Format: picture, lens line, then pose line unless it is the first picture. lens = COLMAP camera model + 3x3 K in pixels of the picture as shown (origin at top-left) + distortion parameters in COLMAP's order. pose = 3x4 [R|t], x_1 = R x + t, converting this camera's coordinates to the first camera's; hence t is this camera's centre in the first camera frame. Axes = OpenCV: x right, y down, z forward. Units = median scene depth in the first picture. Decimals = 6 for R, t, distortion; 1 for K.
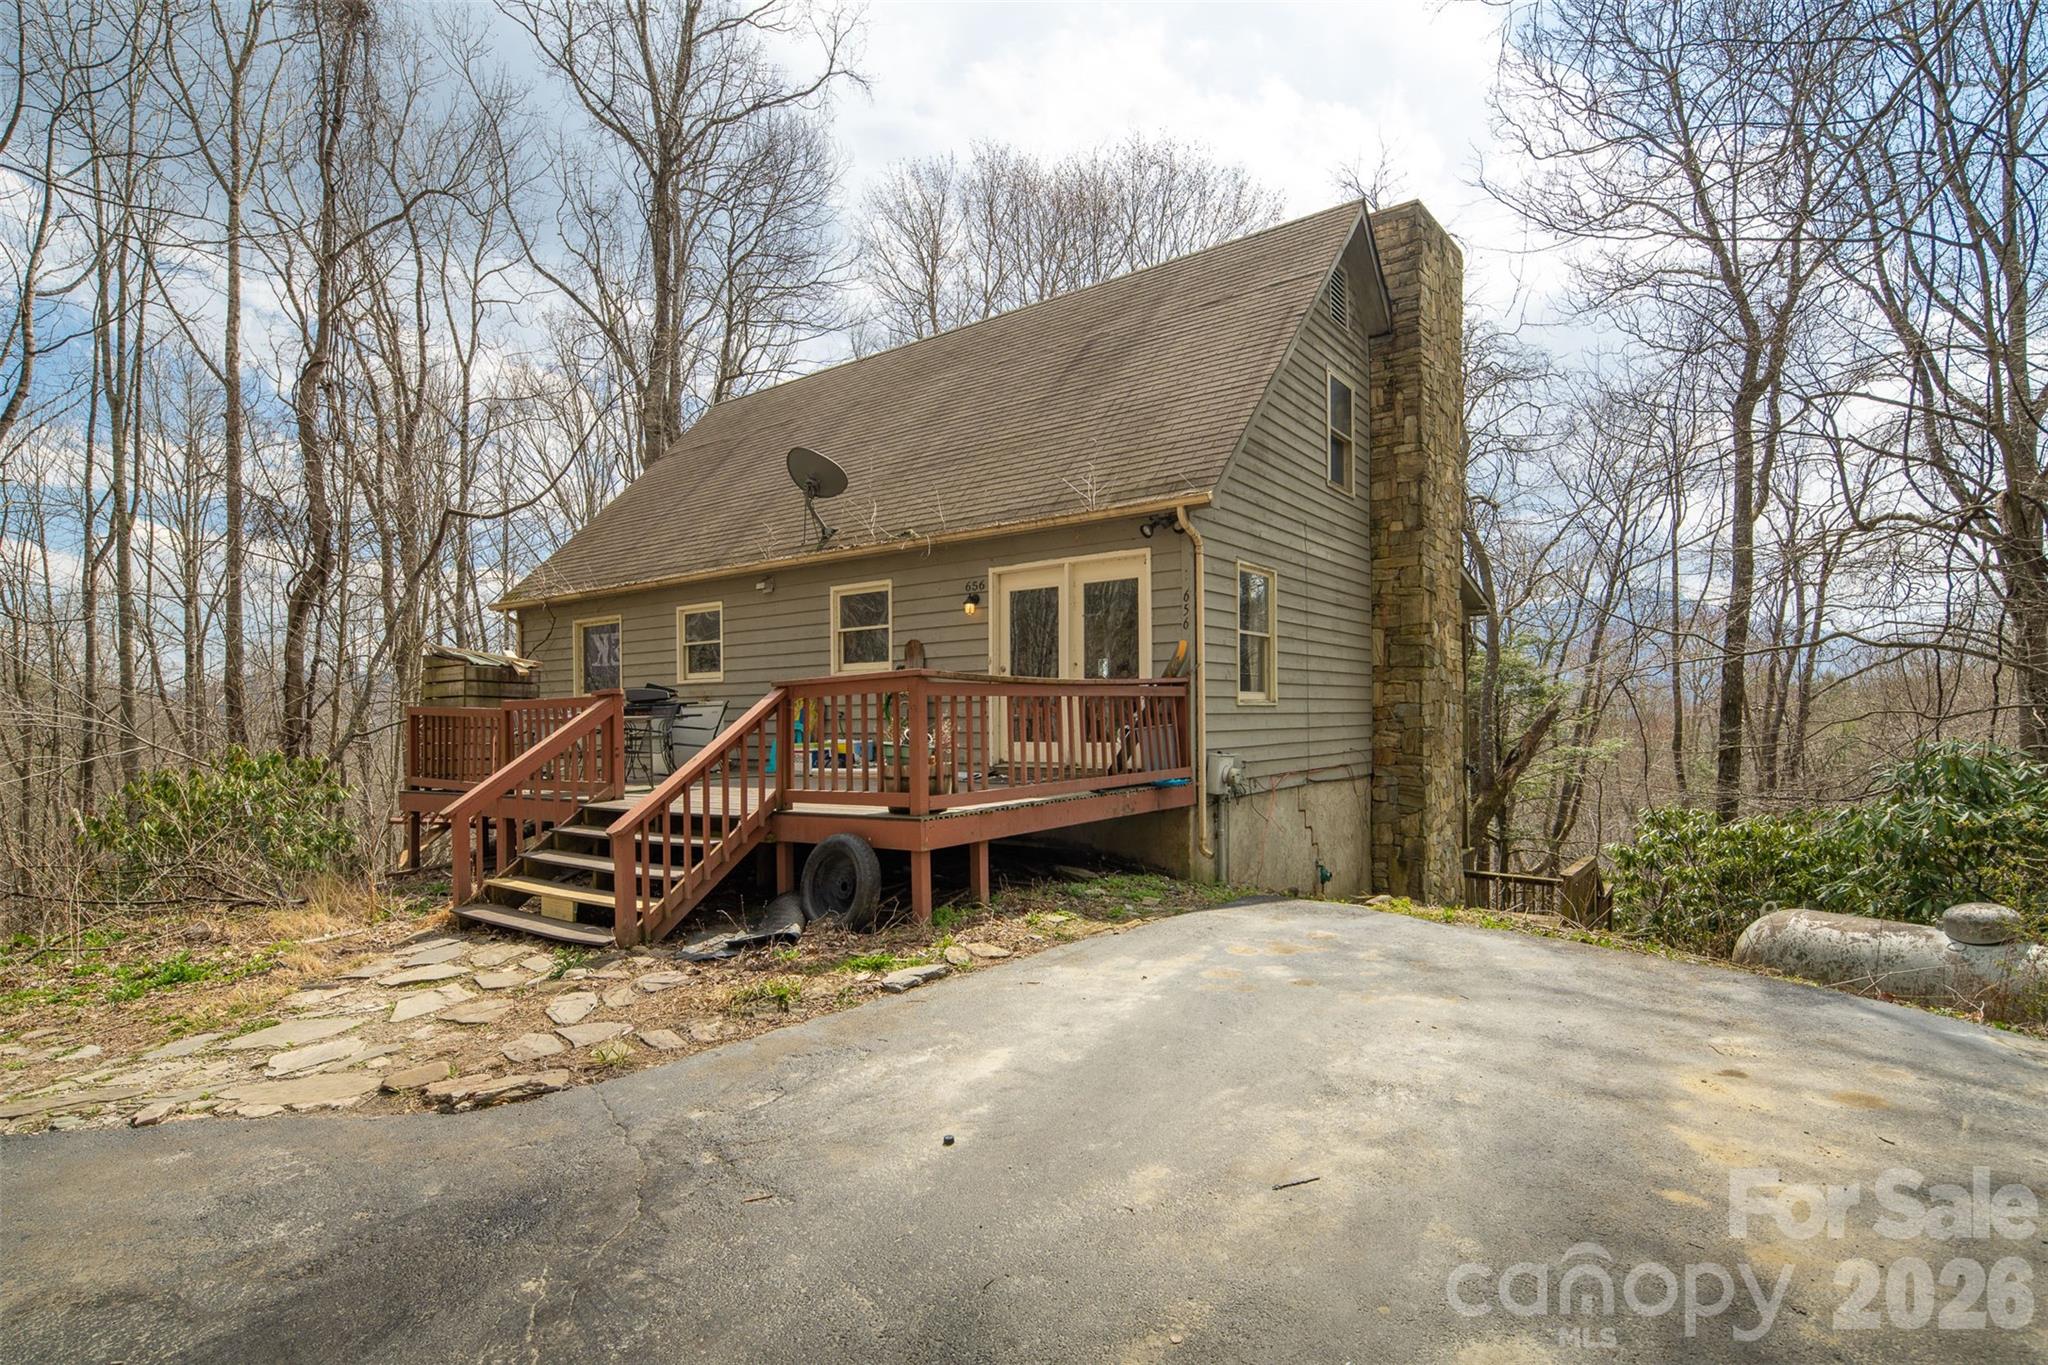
lens RADIAL K [[999.3, 0, 999.9], [0, 999.3, 712.6], [0, 0, 1]] dist [0.001361, -0.000744]
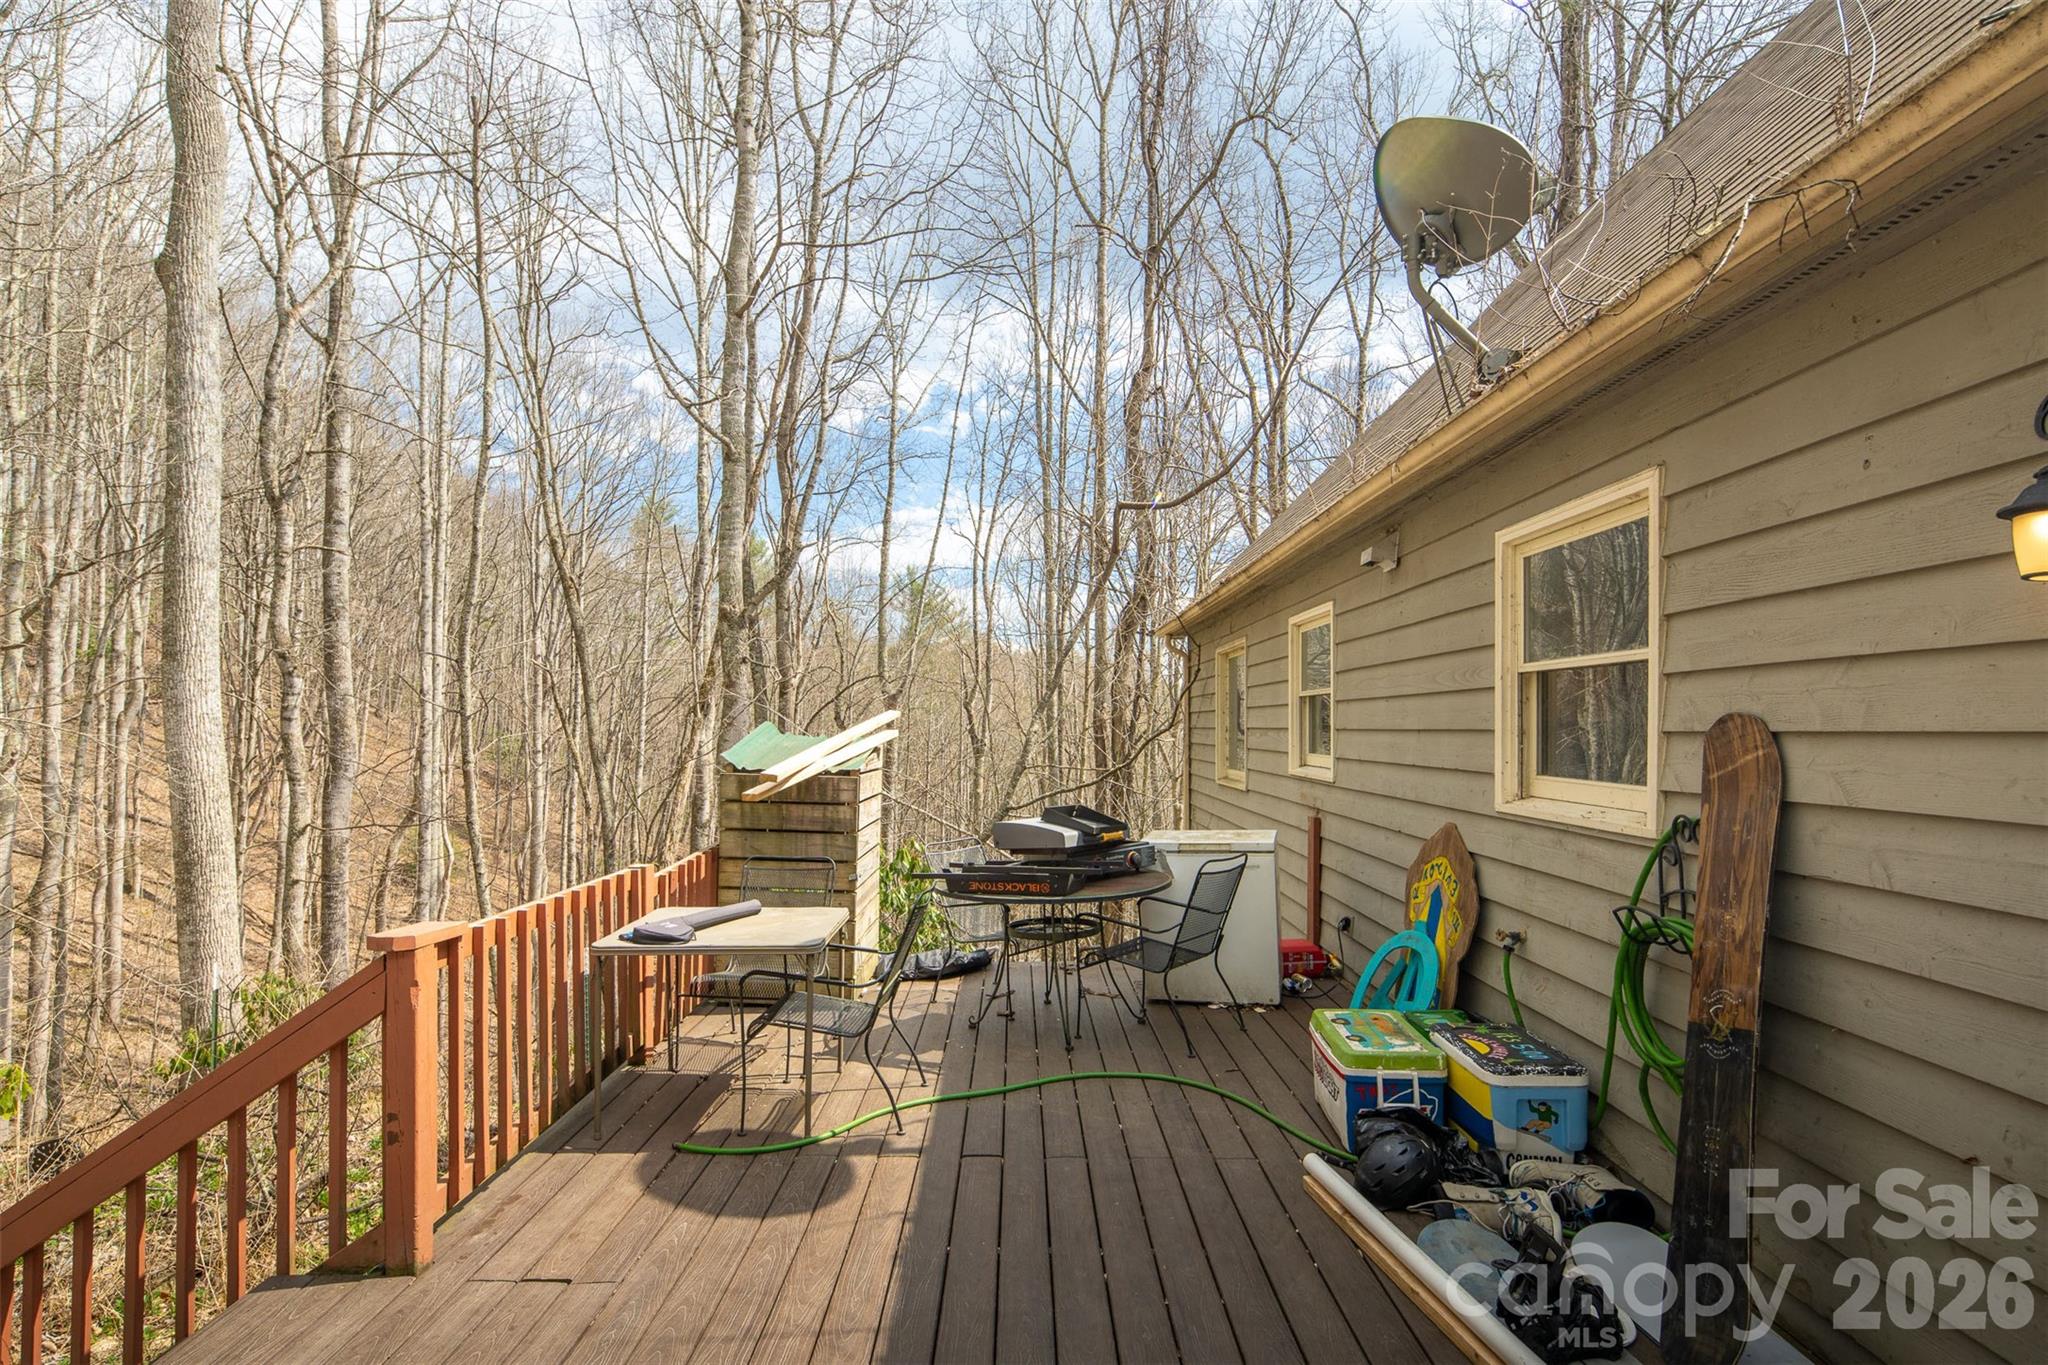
lens RADIAL K [[1019.3, 0, 989.3], [0, 1019.3, 714.1], [0, 0, 1]] dist [-0.000188, 0.000024]
pose [[0.576125, 0.001975, -0.817359, 0.004091], [-0.001921, 0.999998, 0.001062, -0.070458], [0.817359, 0.000958, 0.576128, 0.705691]]
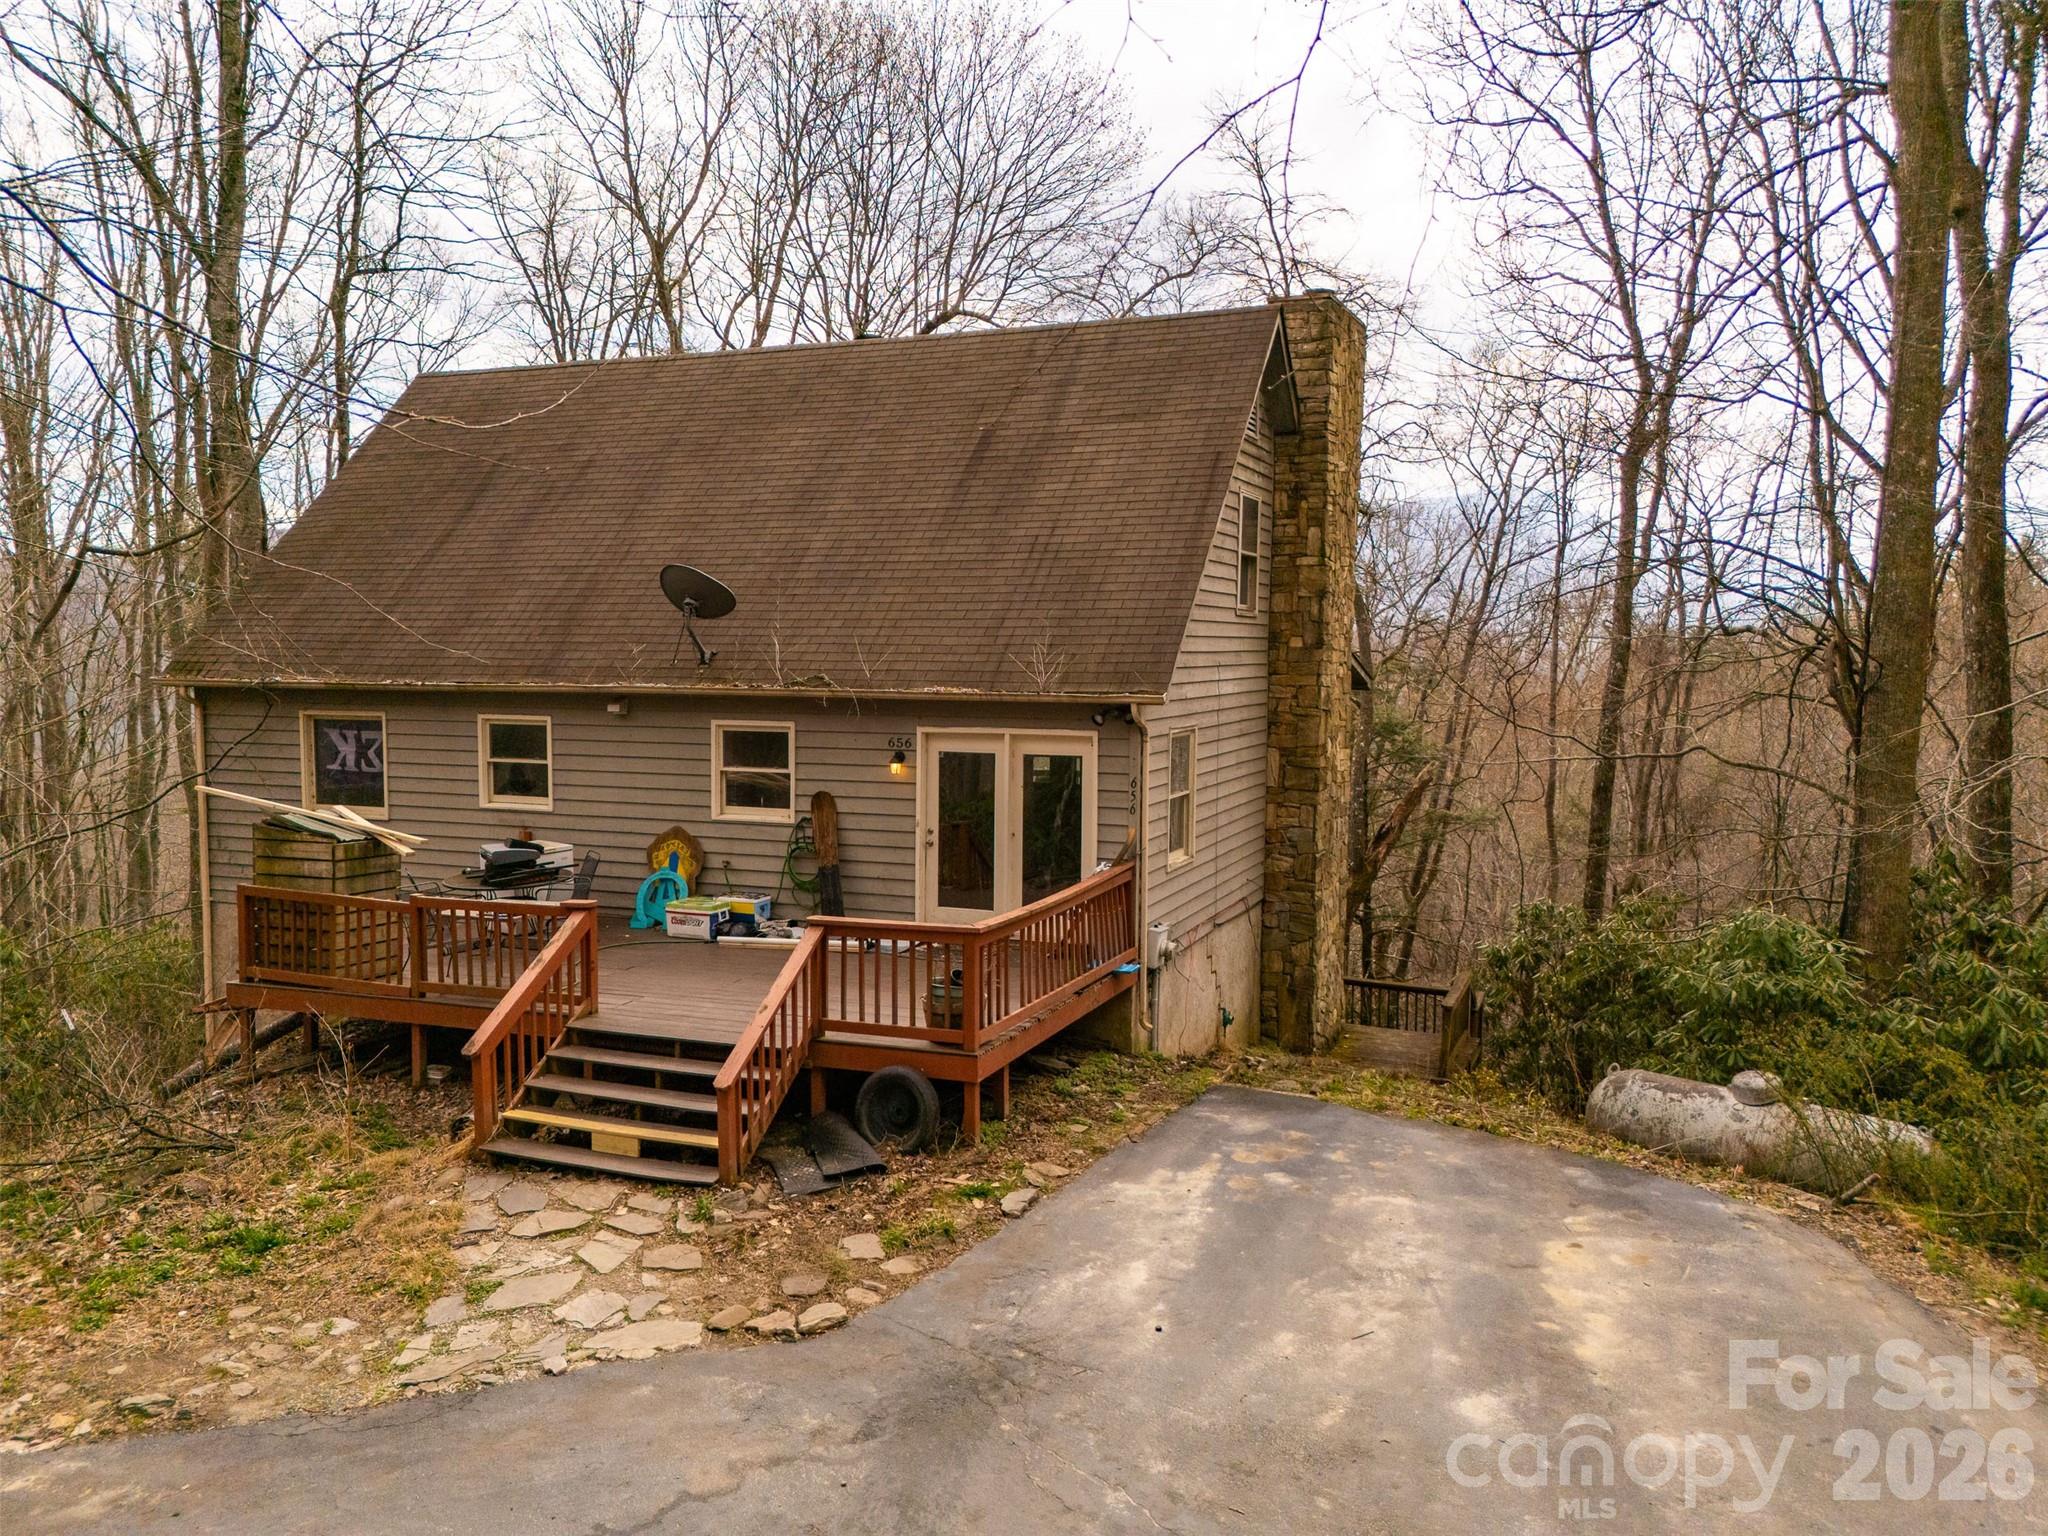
lens RADIAL K [[1537.5, 0, 982.3], [0, 1537.5, 762.1], [0, 0, 1]] dist [0.091244, -0.134353]
pose [[0.969787, -0.006153, 0.243875, -0.280904], [-0.013978, 0.996638, 0.080732, -0.210026], [-0.243552, -0.081702, 0.966441, -0.396075]]
